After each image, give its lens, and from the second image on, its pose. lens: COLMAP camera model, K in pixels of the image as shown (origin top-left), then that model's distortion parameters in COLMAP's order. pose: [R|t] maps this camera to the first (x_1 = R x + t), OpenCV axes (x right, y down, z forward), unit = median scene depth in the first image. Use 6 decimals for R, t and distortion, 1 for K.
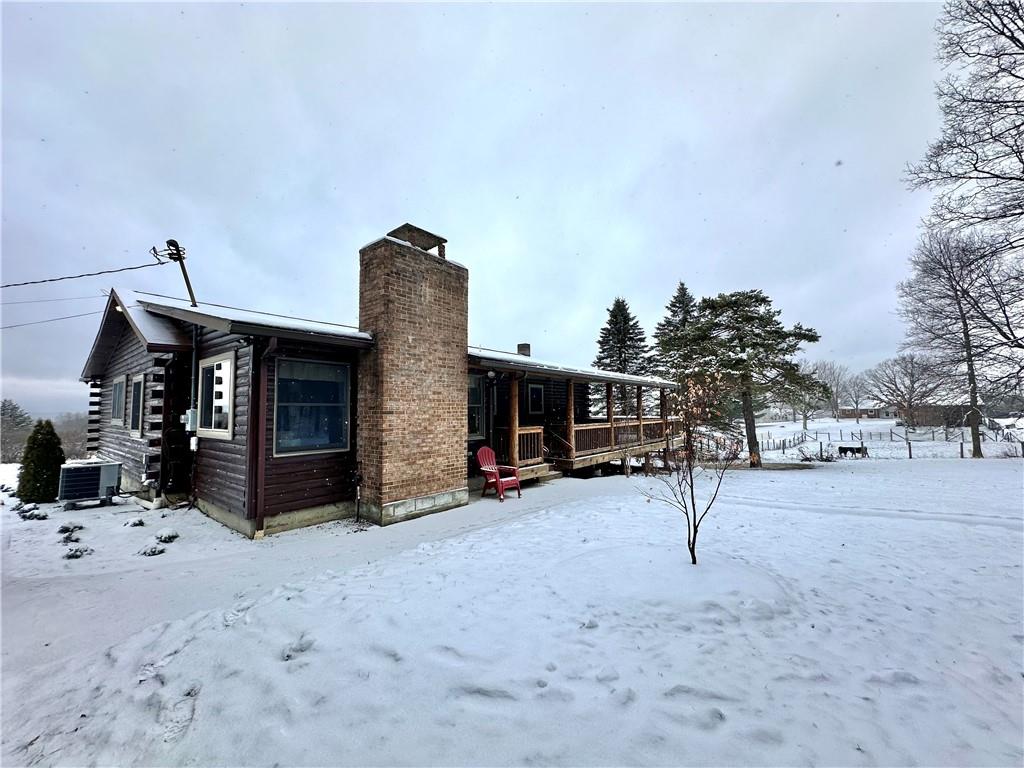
lens RADIAL K [[407.4, 0, 512.0], [0, 407.4, 384.0], [0, 0, 1]] dist [-0.000626, 0.000230]
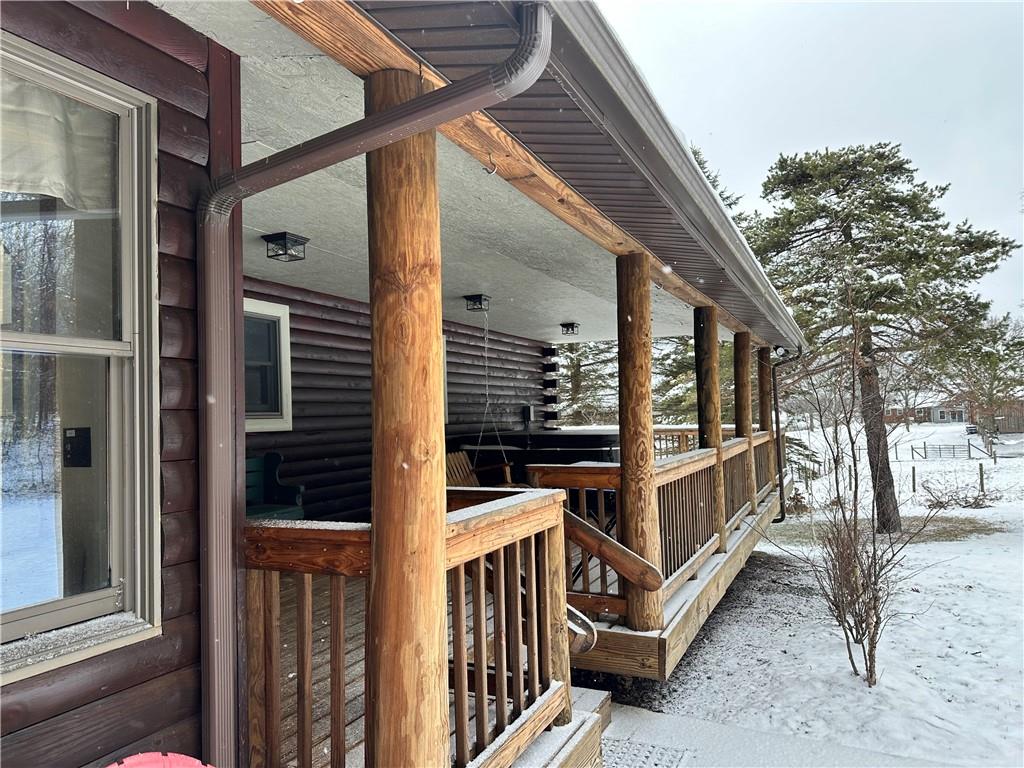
lens RADIAL K [[717.0, 0, 512.0], [0, 717.0, 384.0], [0, 0, 1]] dist [0.003589, 0.000219]
pose [[0.968865, -0.004998, 0.247539, -0.015052], [0.001077, 0.999872, 0.015970, 0.046818], [-0.247587, -0.015206, 0.968746, 0.606659]]
